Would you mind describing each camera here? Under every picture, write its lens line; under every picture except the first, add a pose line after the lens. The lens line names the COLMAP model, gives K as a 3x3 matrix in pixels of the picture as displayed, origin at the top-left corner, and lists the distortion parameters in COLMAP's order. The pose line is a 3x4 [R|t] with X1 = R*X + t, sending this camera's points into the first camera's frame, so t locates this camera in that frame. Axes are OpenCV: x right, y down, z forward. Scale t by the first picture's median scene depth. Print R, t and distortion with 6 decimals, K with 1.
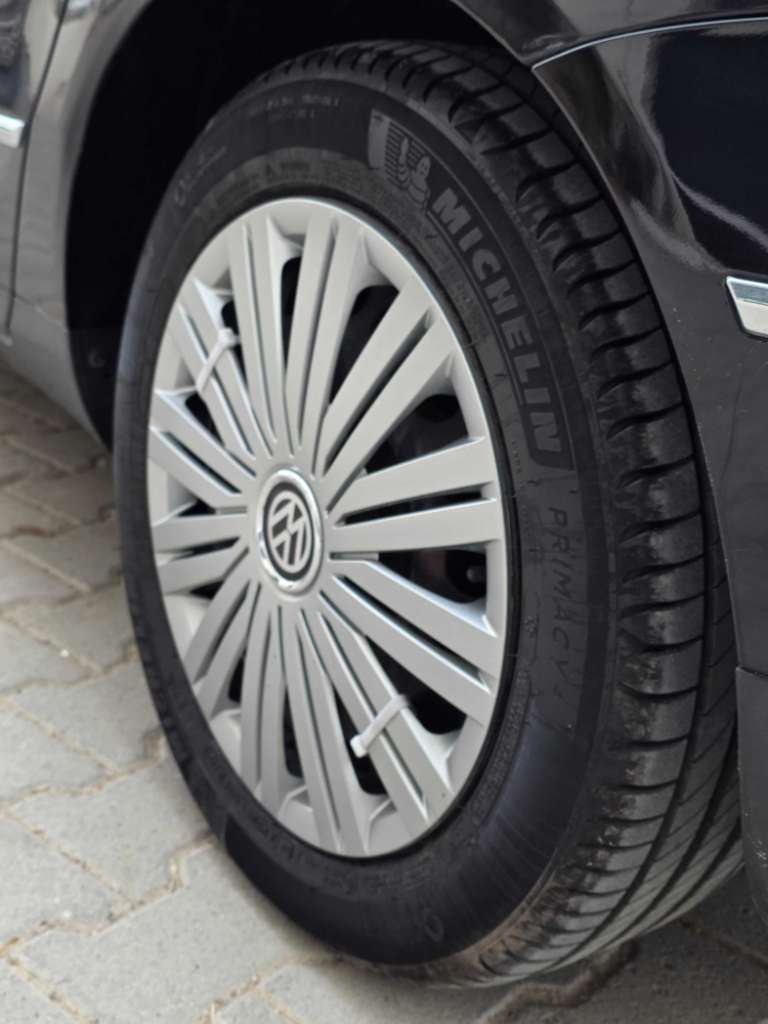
lens RADIAL K [[1386.7, 0, 384.7], [0, 1386.7, 511.5], [0, 0, 1]] dist [0.079146, 0.000000]
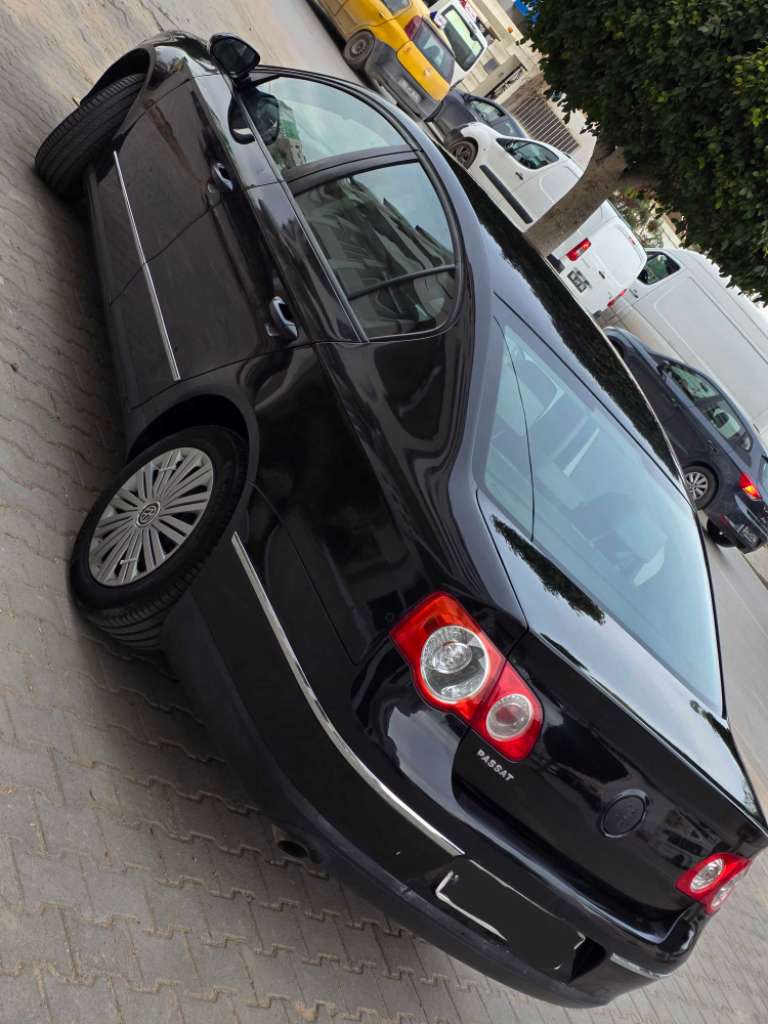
lens RADIAL K [[1386.7, 0, 384.2], [0, 1386.7, 511.2], [0, 0, 1]] dist [0.079146, 0.000000]
pose [[0.700132, 0.713824, 0.016432, 0.326264], [-0.705291, 0.694983, -0.139867, 0.088374], [-0.111260, 0.086336, 0.990034, -2.949500]]
